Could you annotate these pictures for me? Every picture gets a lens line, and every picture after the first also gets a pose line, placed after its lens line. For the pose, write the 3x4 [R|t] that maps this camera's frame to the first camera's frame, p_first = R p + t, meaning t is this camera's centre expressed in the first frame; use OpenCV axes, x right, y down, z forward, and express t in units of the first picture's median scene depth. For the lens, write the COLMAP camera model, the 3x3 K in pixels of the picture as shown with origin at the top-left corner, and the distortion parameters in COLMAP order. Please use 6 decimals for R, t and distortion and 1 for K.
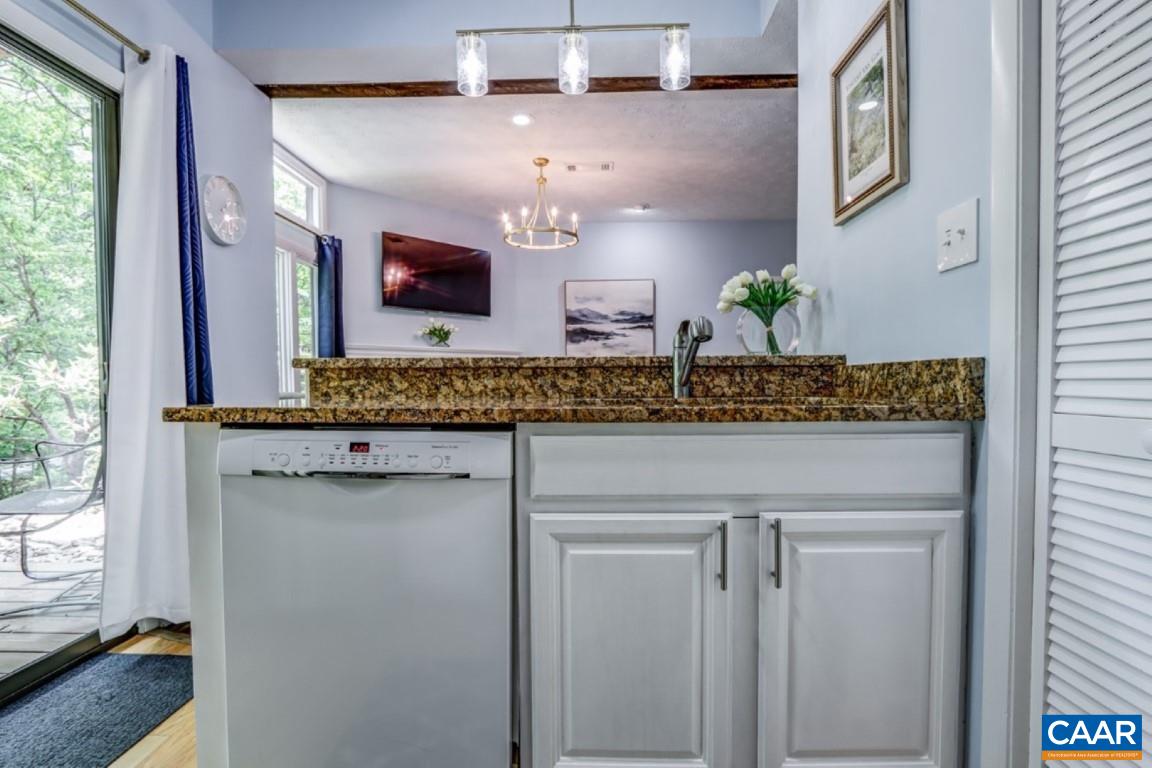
lens RADIAL K [[573.4, 0, 561.2], [0, 573.4, 401.7], [0, 0, 1]] dist [-0.017827, 0.000658]
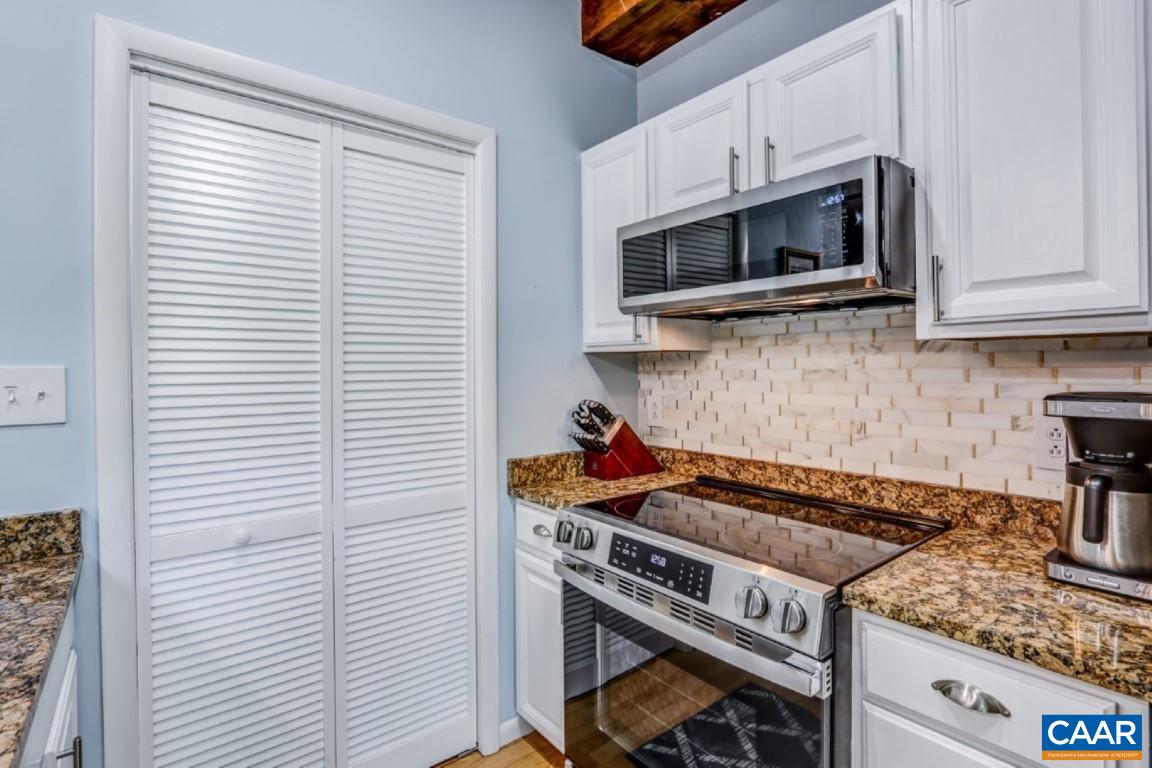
lens RADIAL K [[546.6, 0, 566.5], [0, 546.6, 371.3], [0, 0, 1]] dist [-0.014080, 0.000148]
pose [[-0.649178, 0.008594, 0.760588, -0.442670], [0.038561, 0.999022, 0.021624, -0.207014], [-0.759658, 0.043367, -0.648875, 0.580697]]
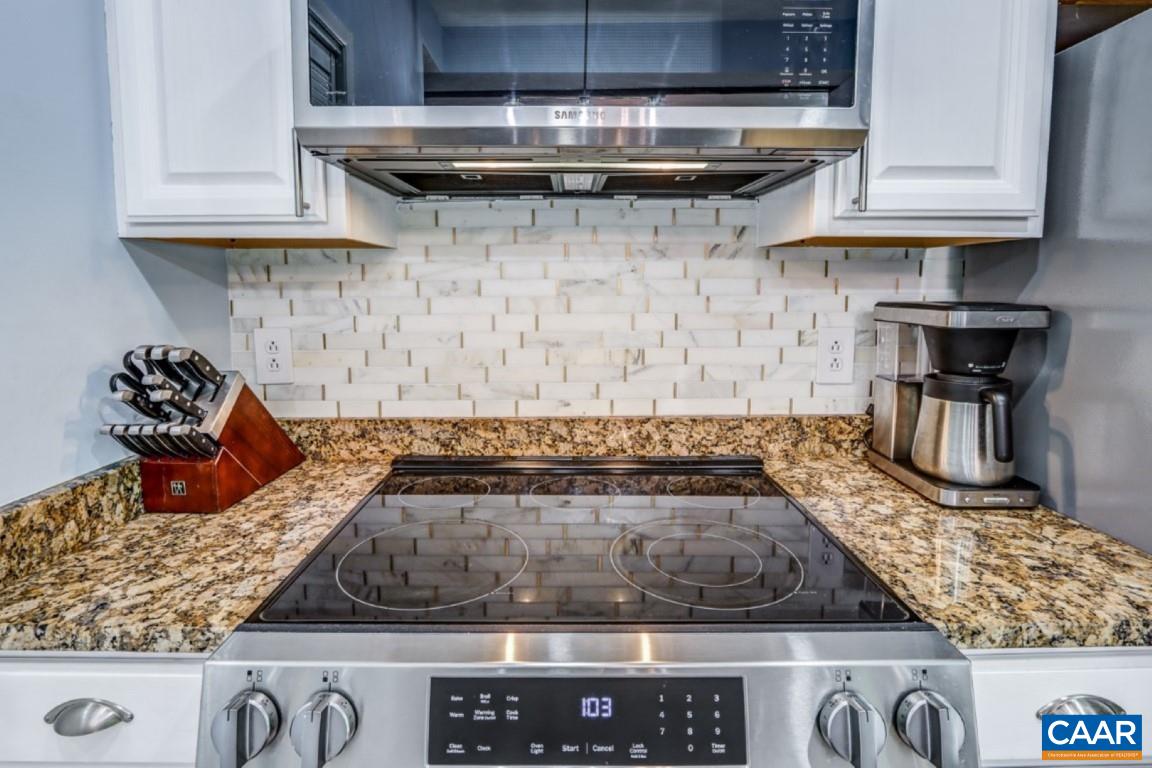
lens RADIAL K [[564.5, 0, 570.4], [0, 564.5, 330.9], [0, 0, 1]] dist [-0.016963, 0.000968]
pose [[-0.998978, 0.013638, -0.043086, 0.023187], [0.008751, 0.993710, 0.111643, -0.188369], [0.044337, 0.111152, -0.992814, 0.339975]]
